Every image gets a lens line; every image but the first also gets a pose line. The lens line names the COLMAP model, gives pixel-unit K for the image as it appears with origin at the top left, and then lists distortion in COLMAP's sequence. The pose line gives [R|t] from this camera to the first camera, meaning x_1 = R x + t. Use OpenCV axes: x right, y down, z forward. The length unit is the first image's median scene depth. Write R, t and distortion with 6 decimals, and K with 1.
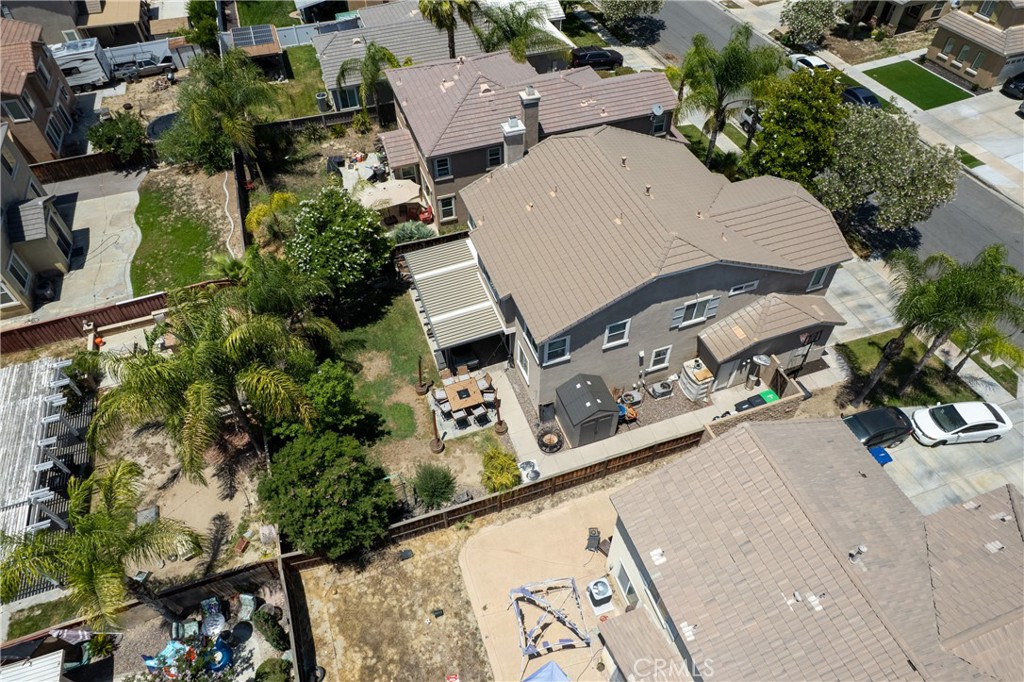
lens RADIAL K [[648.6, 0, 512.0], [0, 648.6, 341.0], [0, 0, 1]] dist [-0.080974, 0.067843]
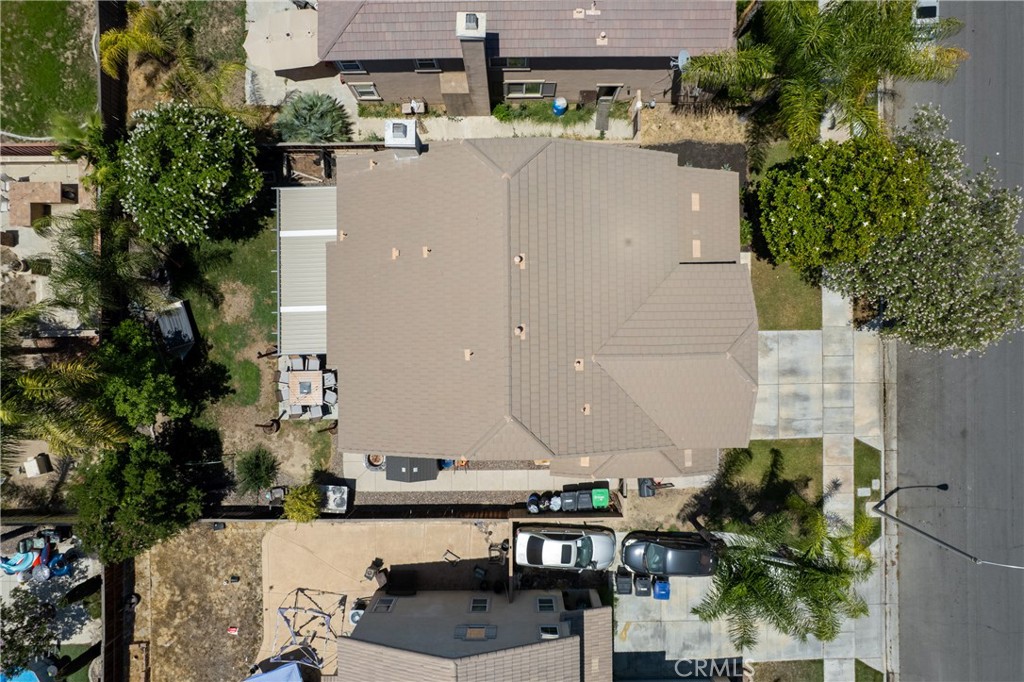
lens RADIAL K [[648.6, 0, 512.0], [0, 648.6, 341.0], [0, 0, 1]] dist [-0.080974, 0.067843]
pose [[0.946348, 0.322924, 0.012083, 0.226682], [-0.248217, 0.702457, 0.667040, -0.846853], [0.206915, -0.634251, 0.744924, 0.478732]]
